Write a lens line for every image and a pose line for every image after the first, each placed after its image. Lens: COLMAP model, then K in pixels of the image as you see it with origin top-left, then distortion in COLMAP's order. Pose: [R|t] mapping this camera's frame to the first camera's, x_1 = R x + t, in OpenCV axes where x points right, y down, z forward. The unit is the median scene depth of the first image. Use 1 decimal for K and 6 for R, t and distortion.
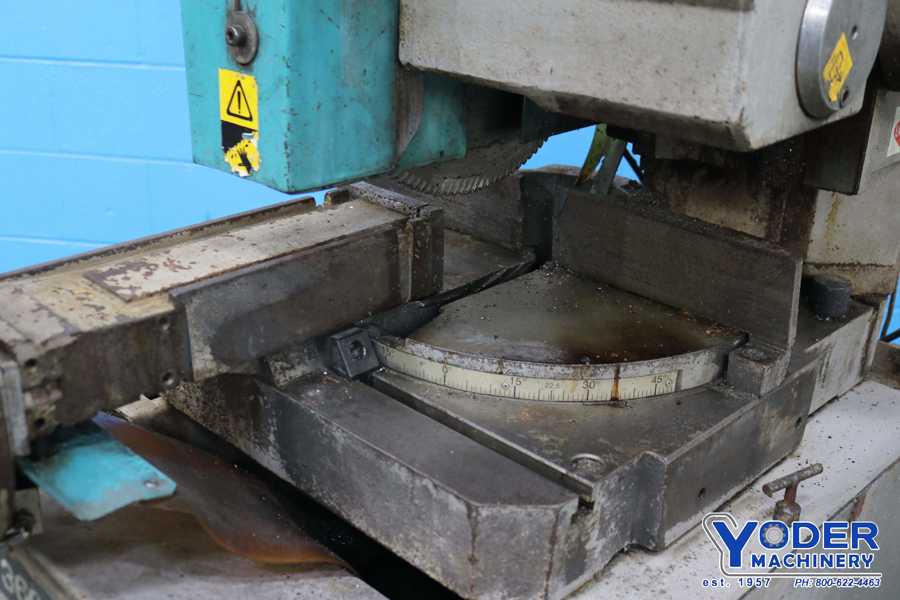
lens RADIAL K [[1045.7, 0, 431.8], [0, 1045.7, 300.5], [0, 0, 1]] dist [-0.114243, 0.167139]
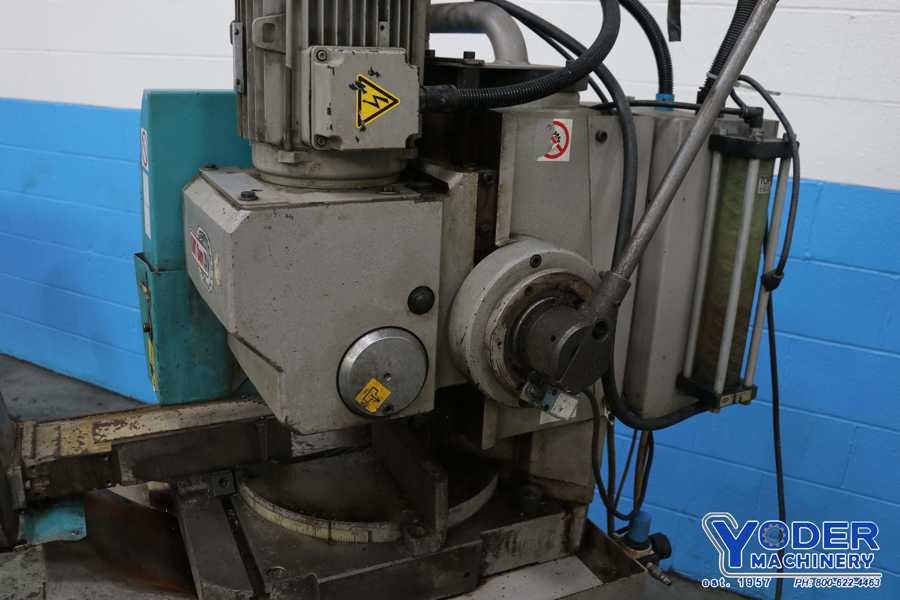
lens RADIAL K [[771.0, 0, 430.1], [0, 771.0, 301.7], [0, 0, 1]] dist [-0.104087, 0.005376]
pose [[0.936634, 0.112123, -0.331880, 0.758558], [-0.142997, 0.987242, -0.070037, -0.252459], [0.319793, 0.113057, 0.940718, -0.231993]]
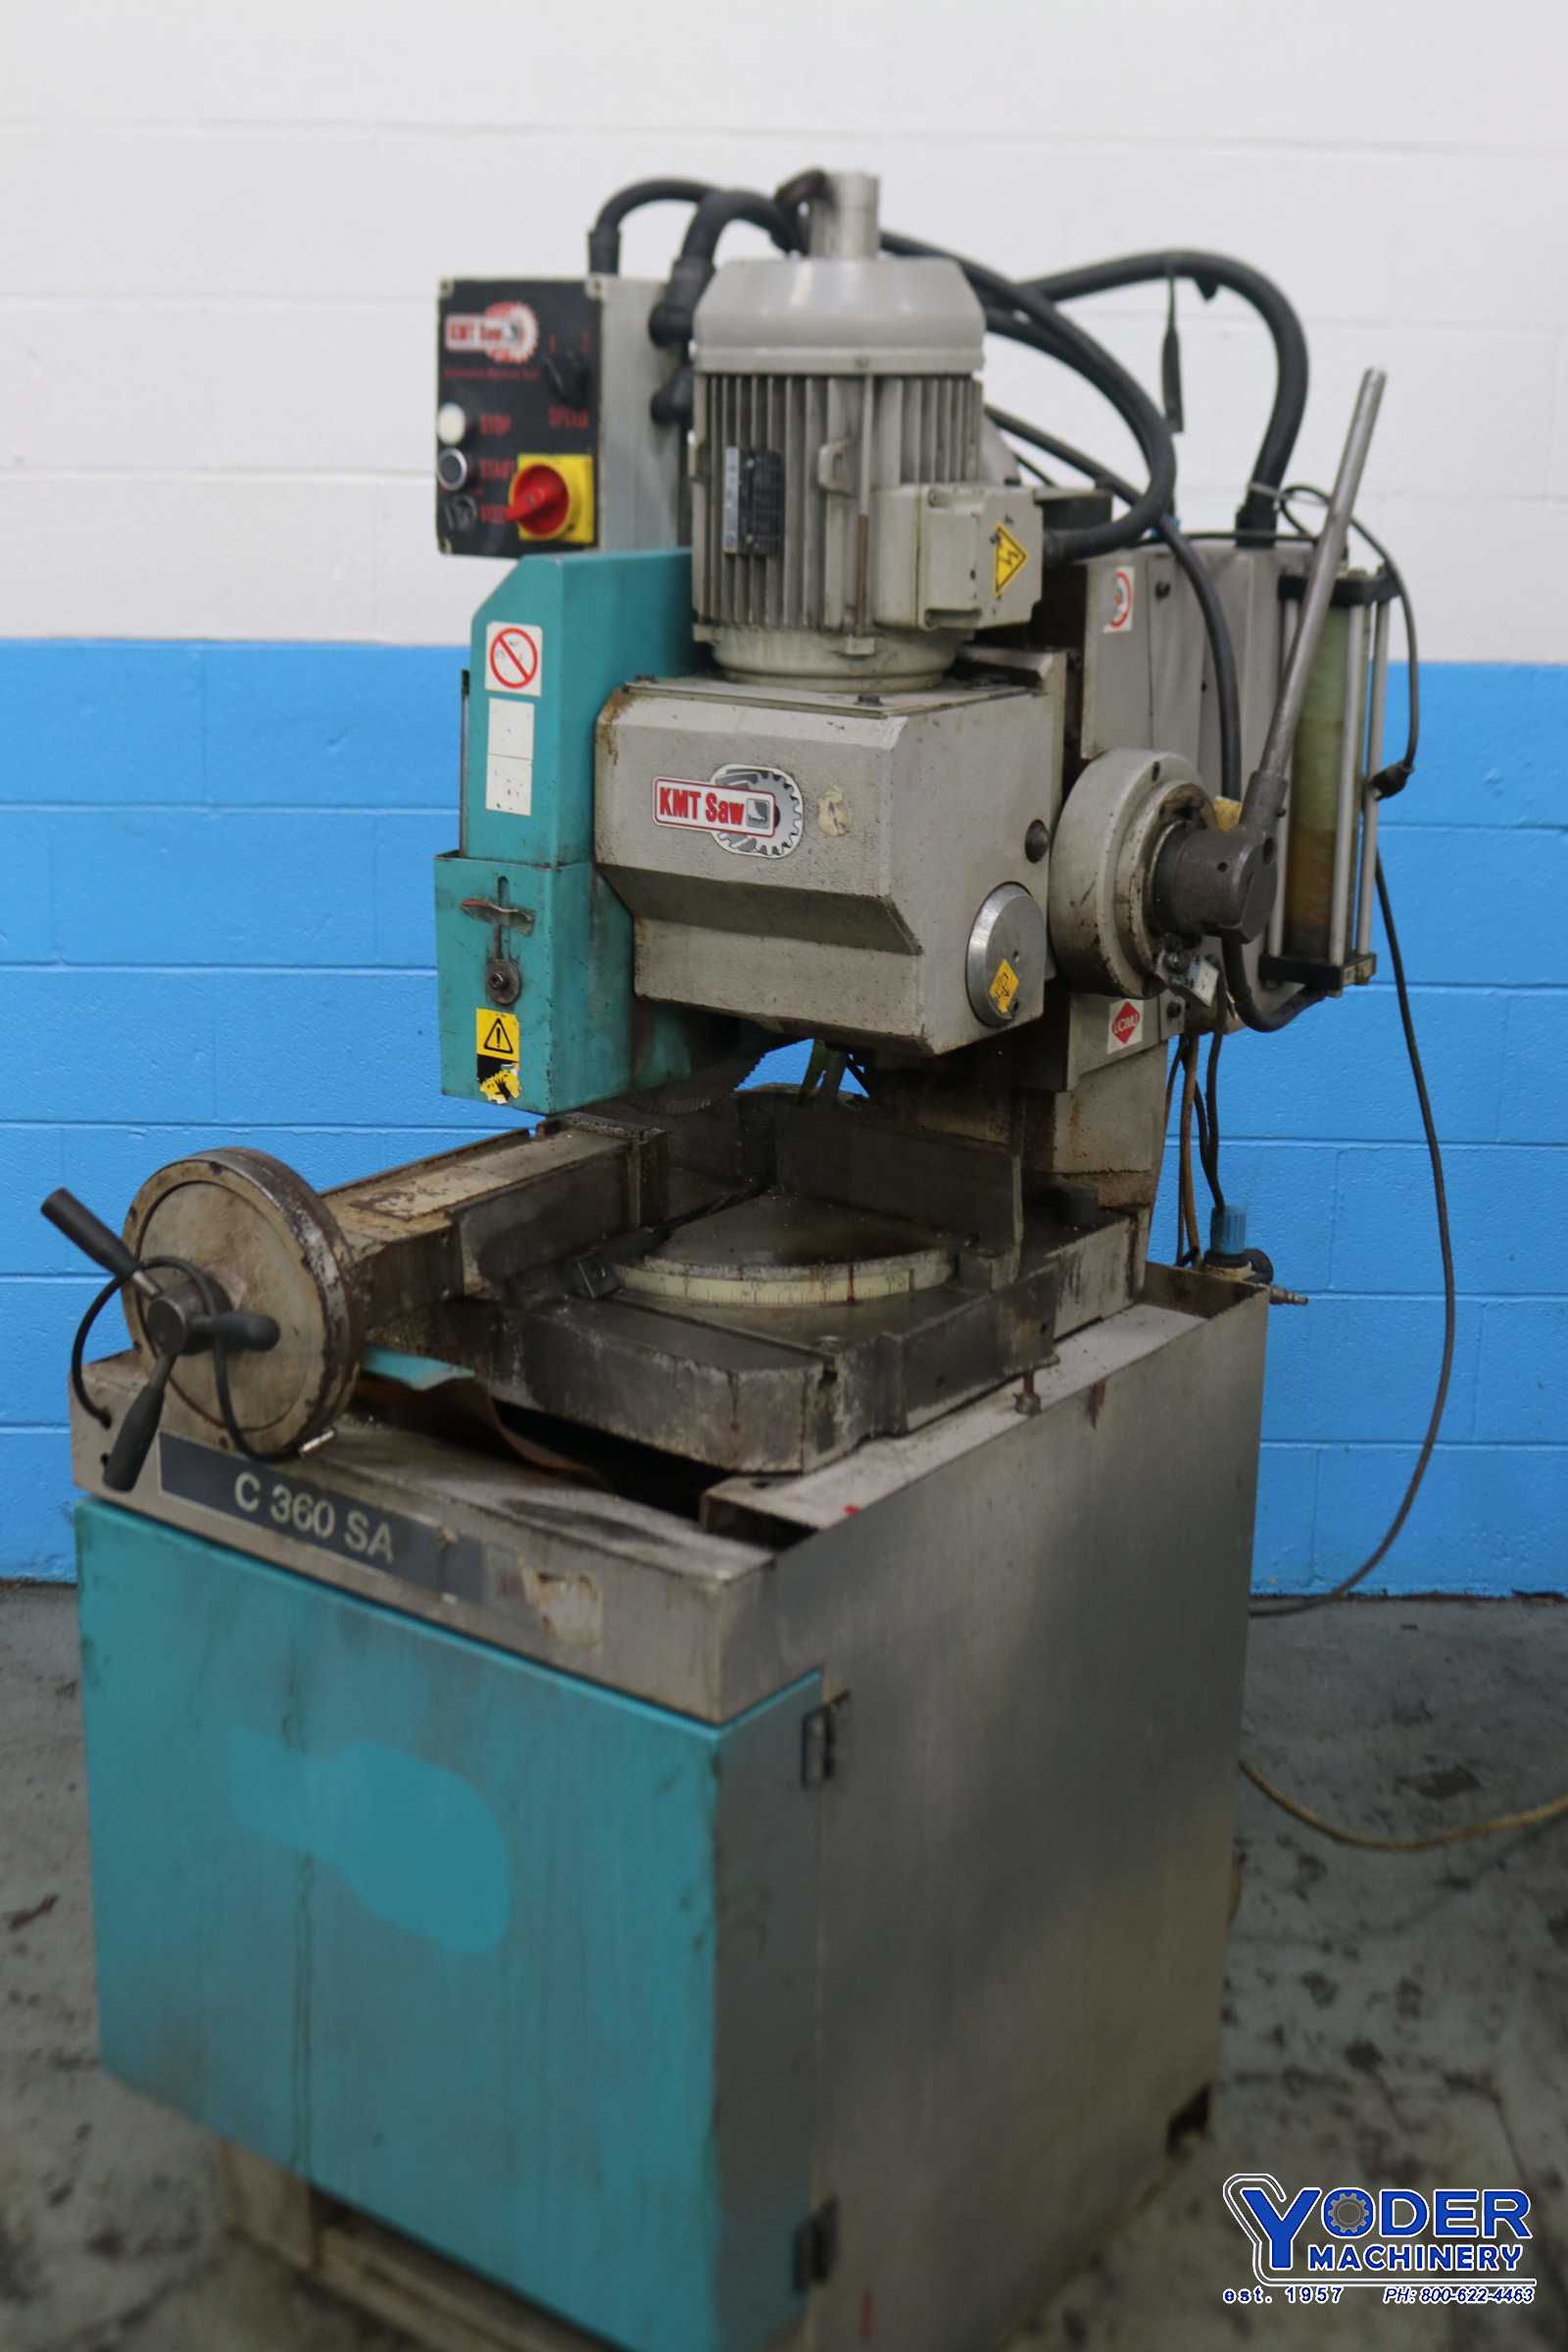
lens RADIAL K [[2896.9, 0, 784.0], [0, 2896.9, 1176.0], [0, 0, 1]] dist [-0.202343, 0.014991]
pose [[0.988367, -0.057641, 0.140739, -0.304057], [0.073114, 0.991527, -0.107374, 0.291379], [-0.133358, 0.116415, 0.984207, -1.938103]]
